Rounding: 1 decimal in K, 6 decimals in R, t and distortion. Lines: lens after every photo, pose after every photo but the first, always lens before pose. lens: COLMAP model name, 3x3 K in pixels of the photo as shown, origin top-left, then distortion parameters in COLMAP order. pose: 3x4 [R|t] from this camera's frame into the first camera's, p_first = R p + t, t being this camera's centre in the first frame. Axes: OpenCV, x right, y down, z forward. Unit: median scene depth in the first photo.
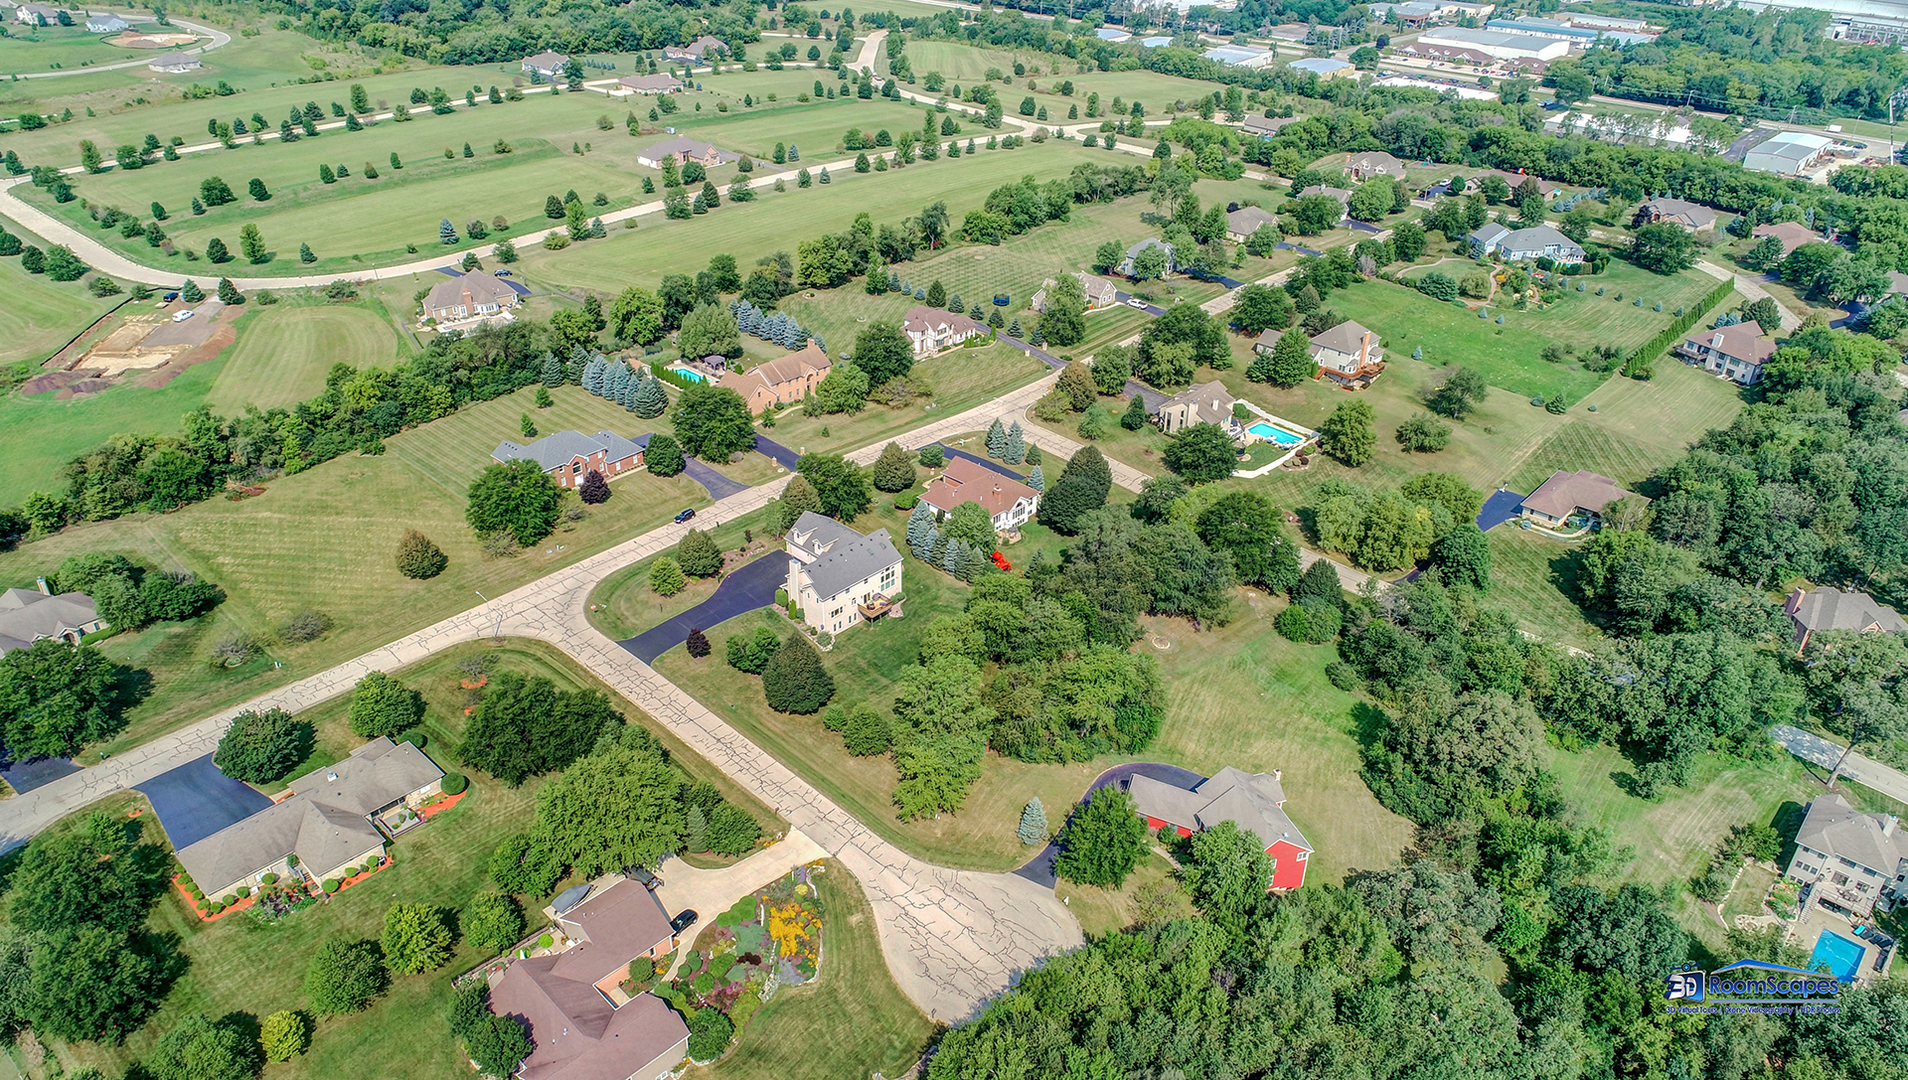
lens RADIAL K [[1309.7, 0, 956.0], [0, 1309.7, 530.5], [0, 0, 1]] dist [0.000840, 0.004057]
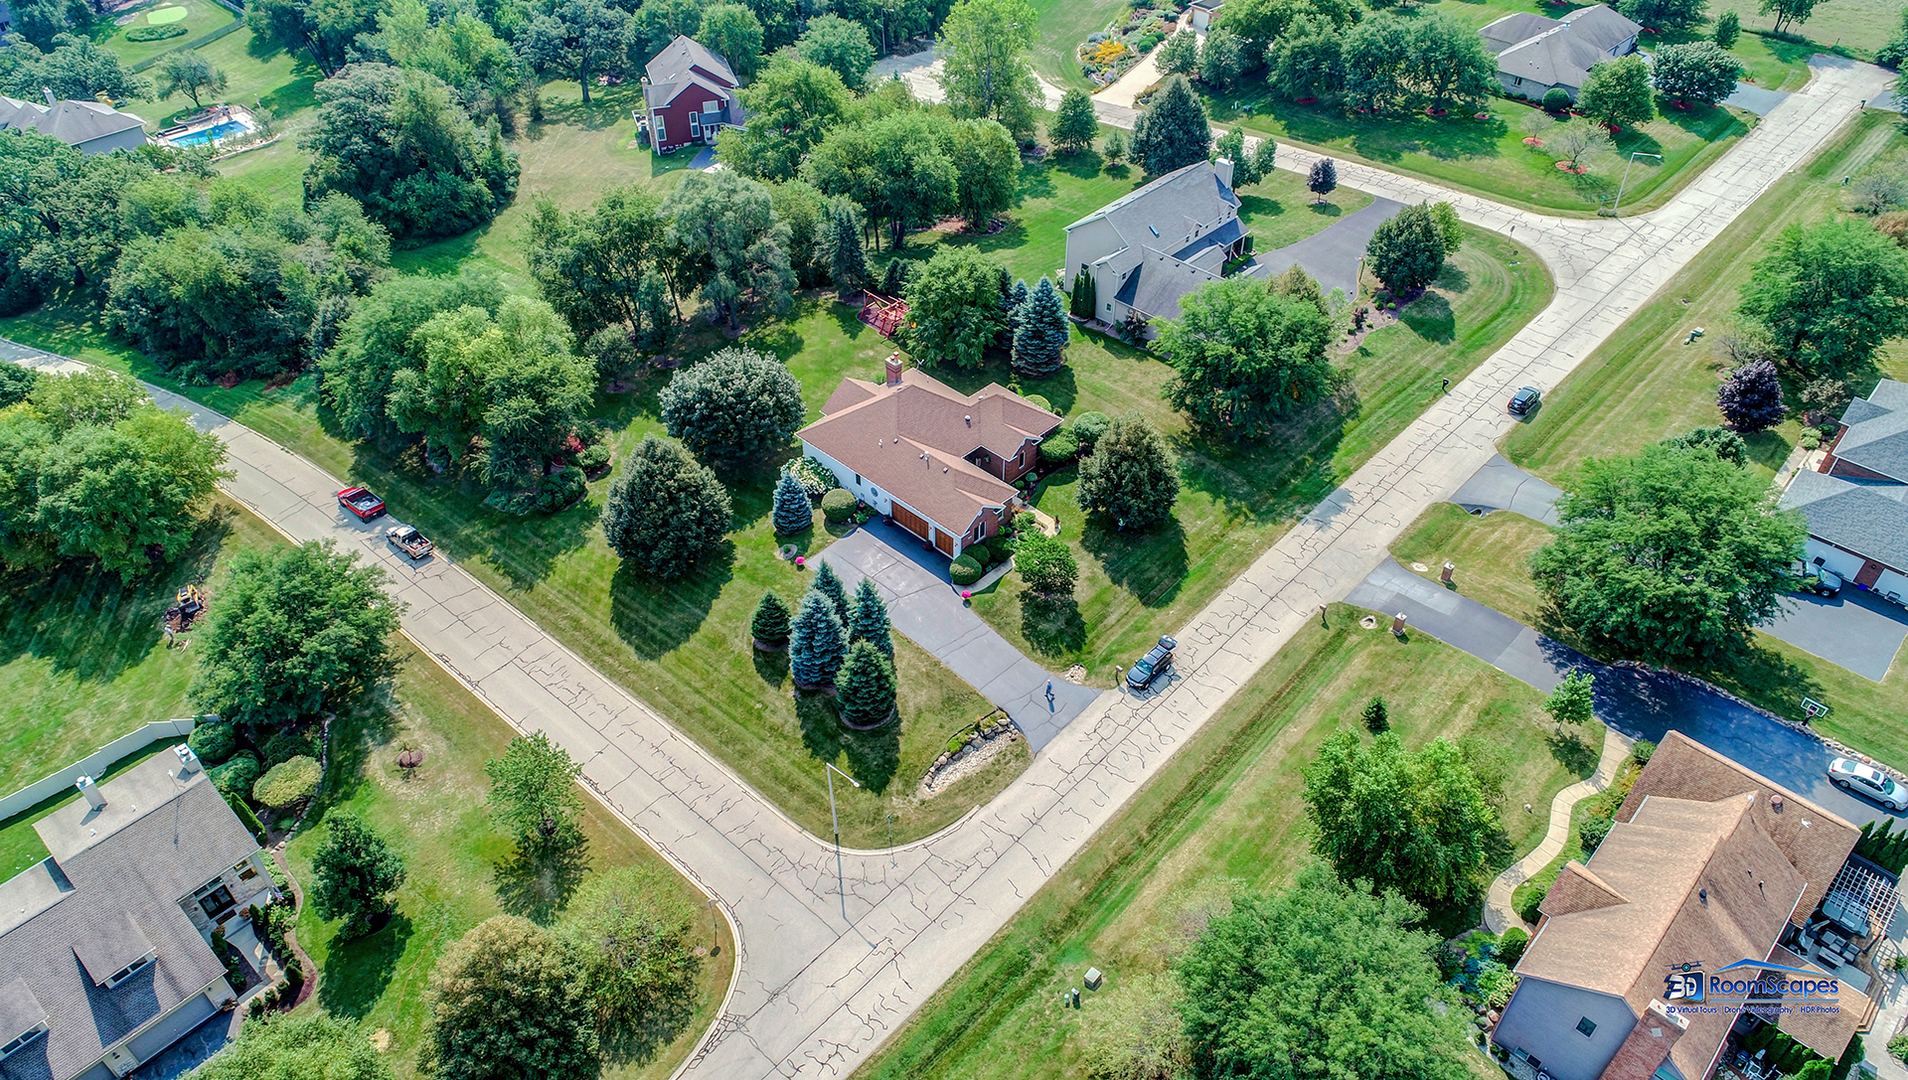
lens RADIAL K [[1309.7, 0, 956.0], [0, 1309.7, 530.5], [0, 0, 1]] dist [0.000840, 0.004057]
pose [[-0.999834, -0.015029, -0.010333, 0.011189], [-0.014786, 0.336242, 0.941660, -0.392015], [-0.010678, 0.941656, -0.336408, 1.041019]]
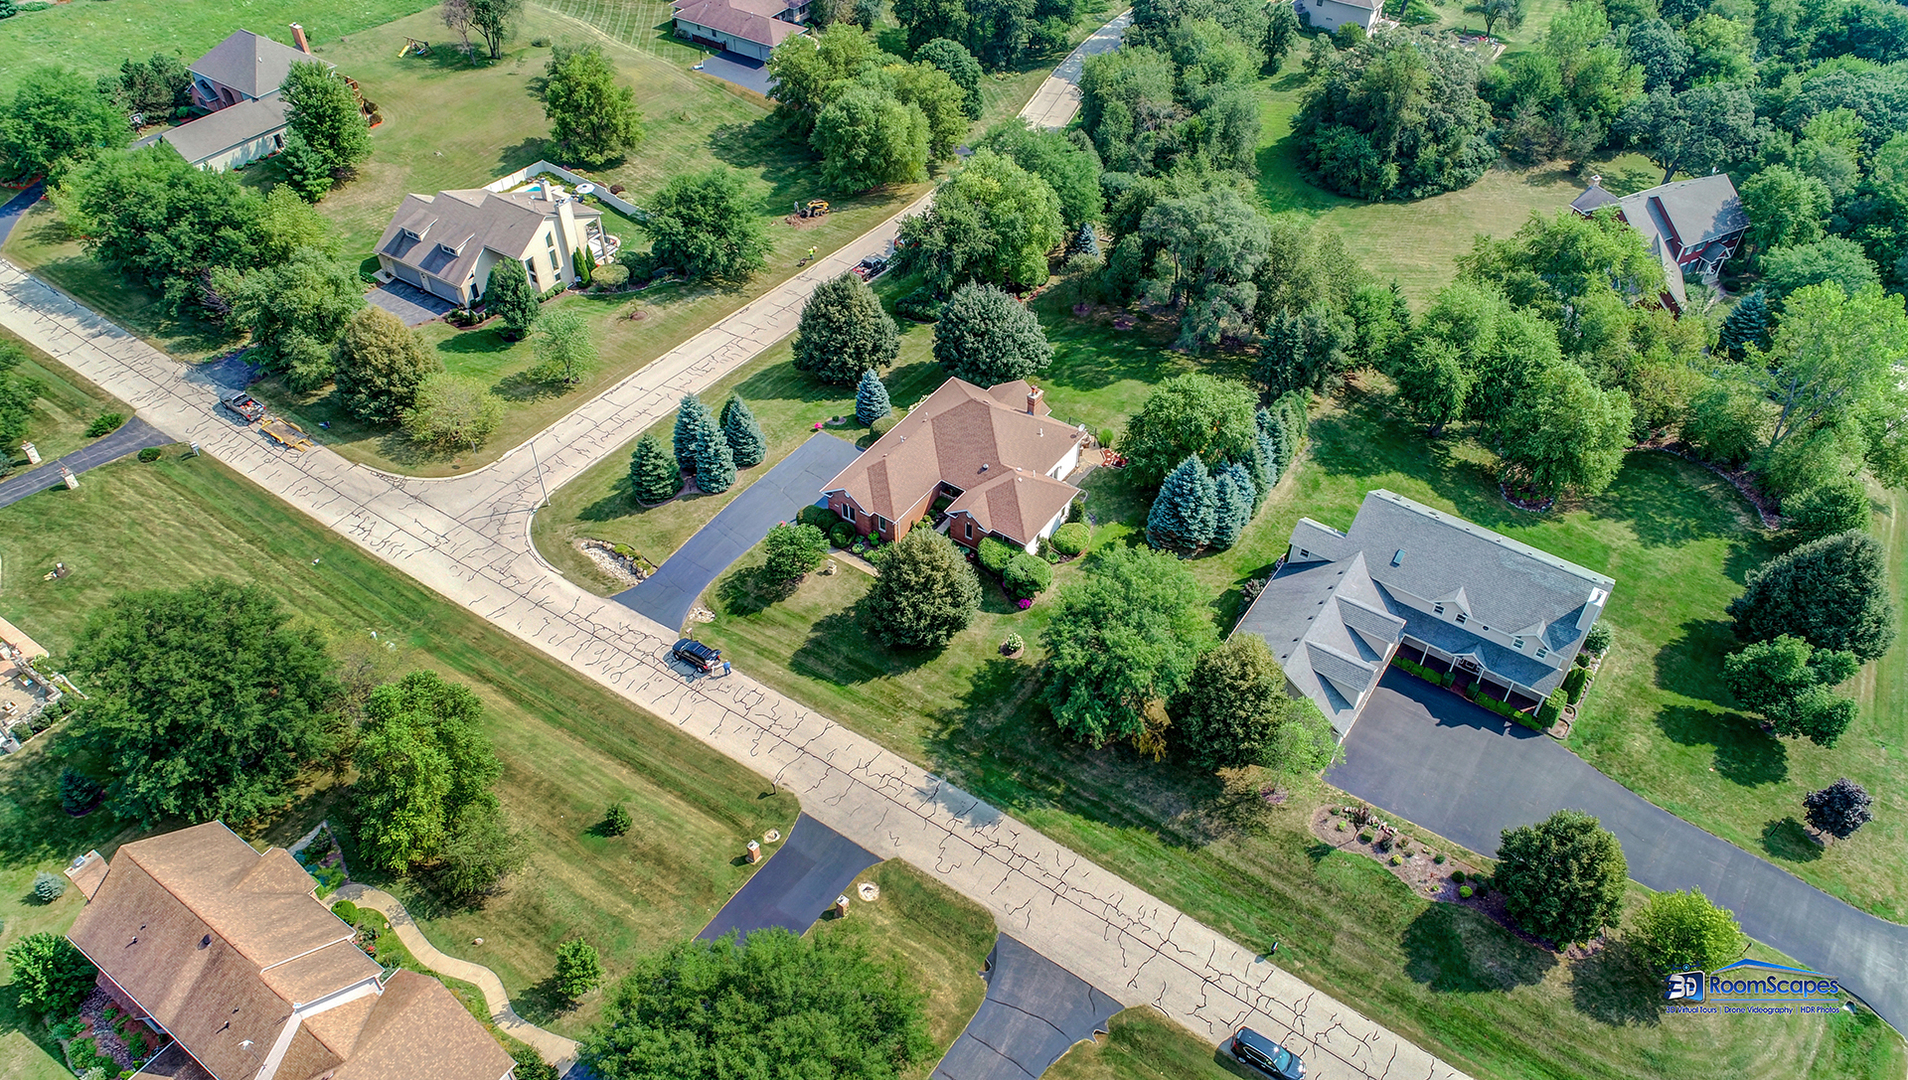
lens RADIAL K [[1309.7, 0, 956.0], [0, 1309.7, 530.5], [0, 0, 1]] dist [0.000840, 0.004057]
pose [[-0.156011, -0.680118, 0.716310, -0.286622], [0.487933, 0.577469, 0.654562, -0.277346], [-0.858826, 0.451630, 0.241760, 0.797198]]
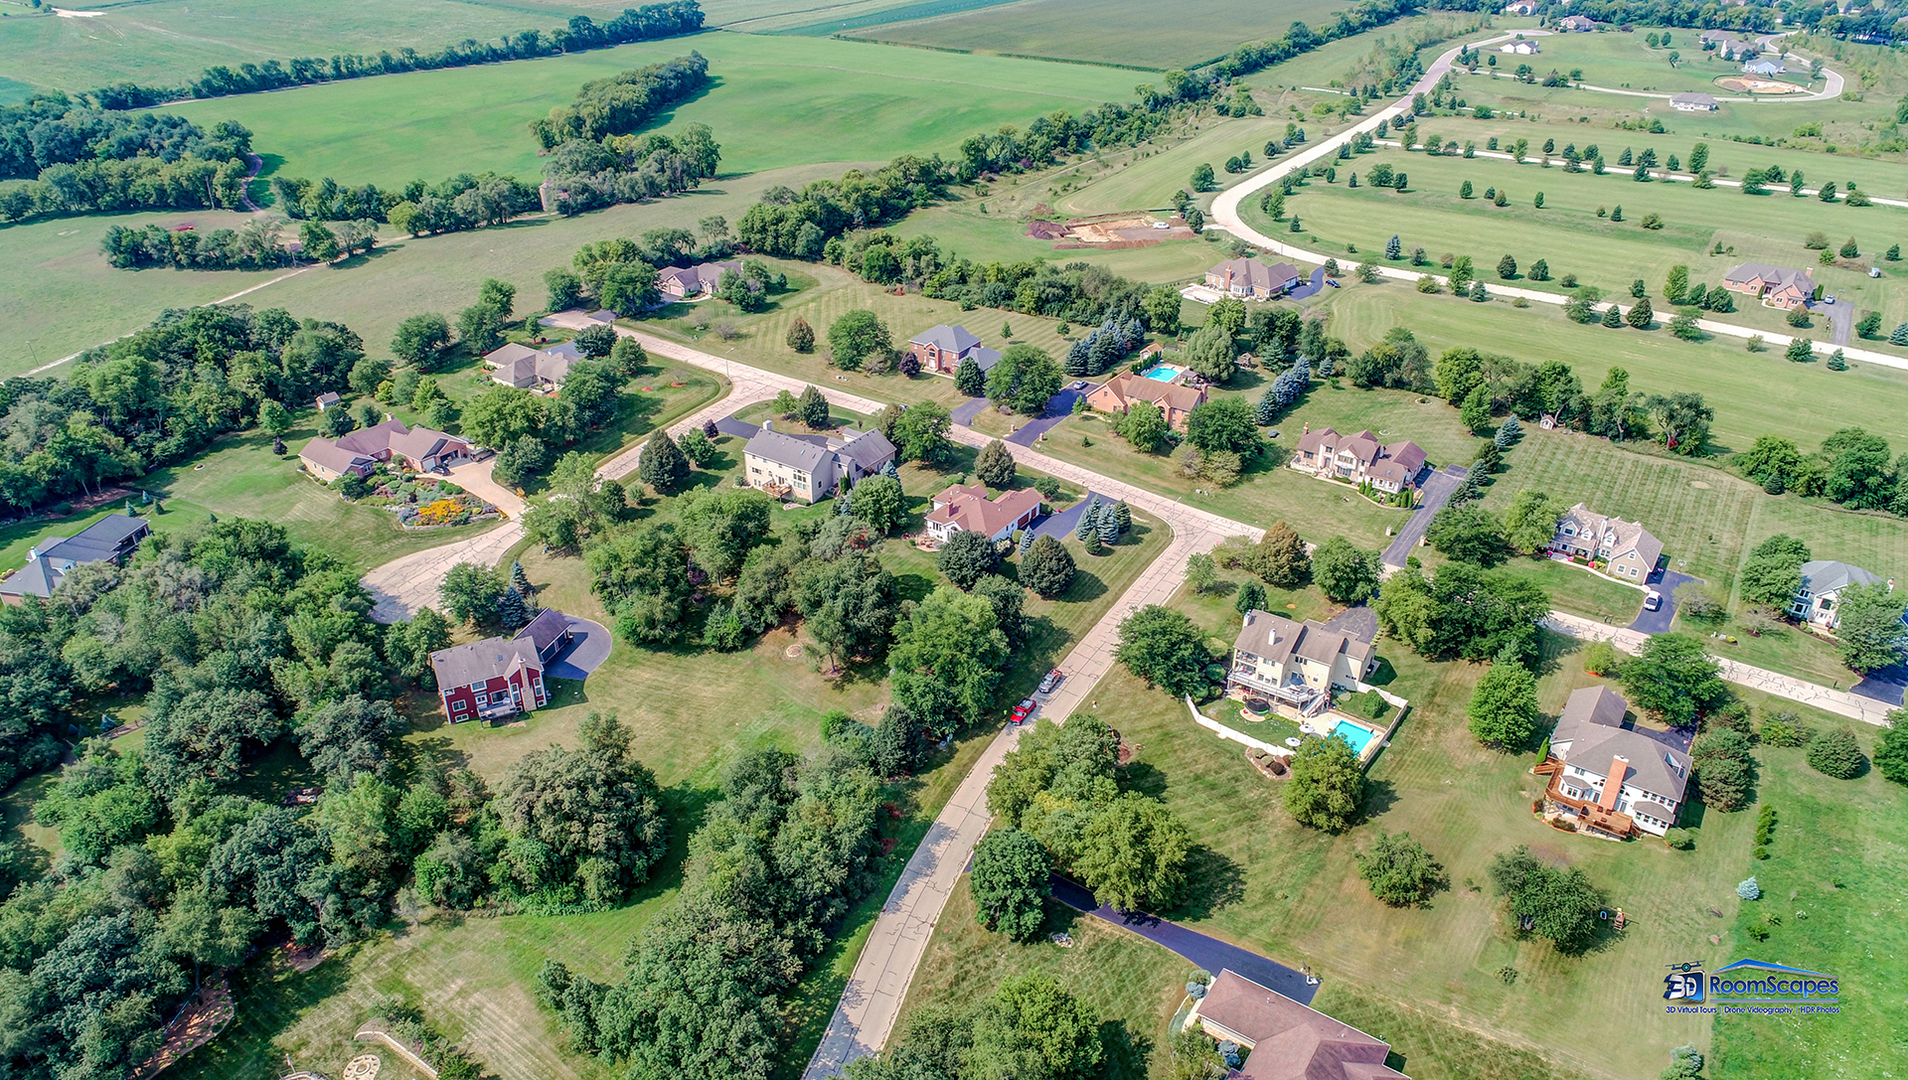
lens RADIAL K [[1309.7, 0, 956.0], [0, 1309.7, 530.5], [0, 0, 1]] dist [0.000840, 0.004057]
pose [[0.160555, 0.467032, -0.869542, 0.795938], [-0.498867, 0.798561, 0.336796, -0.308444], [0.851677, 0.379711, 0.361200, 0.549934]]
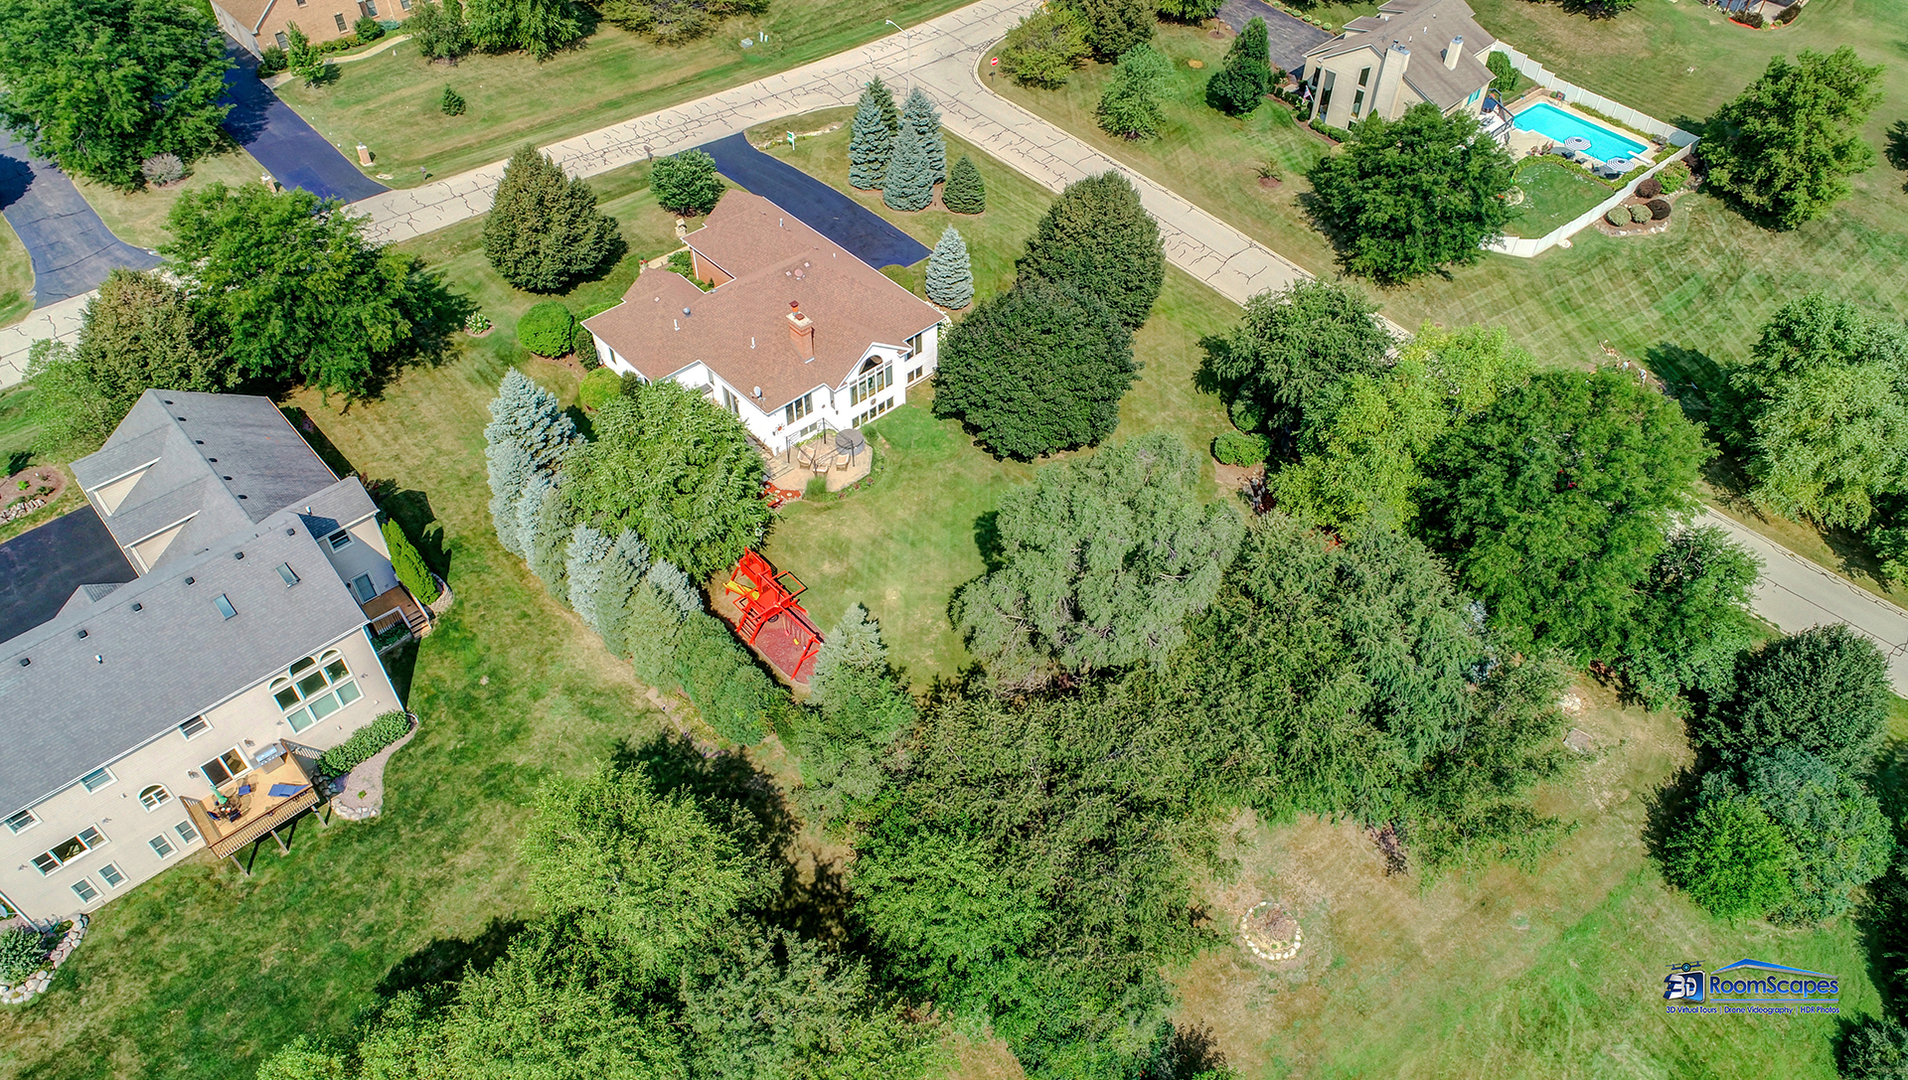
lens RADIAL K [[1309.7, 0, 956.0], [0, 1309.7, 530.5], [0, 0, 1]] dist [0.000840, 0.004057]
pose [[0.997725, 0.046781, -0.048533, 0.075699], [-0.032246, 0.963488, 0.265801, -0.058414], [0.059196, -0.263632, 0.962805, 0.577705]]
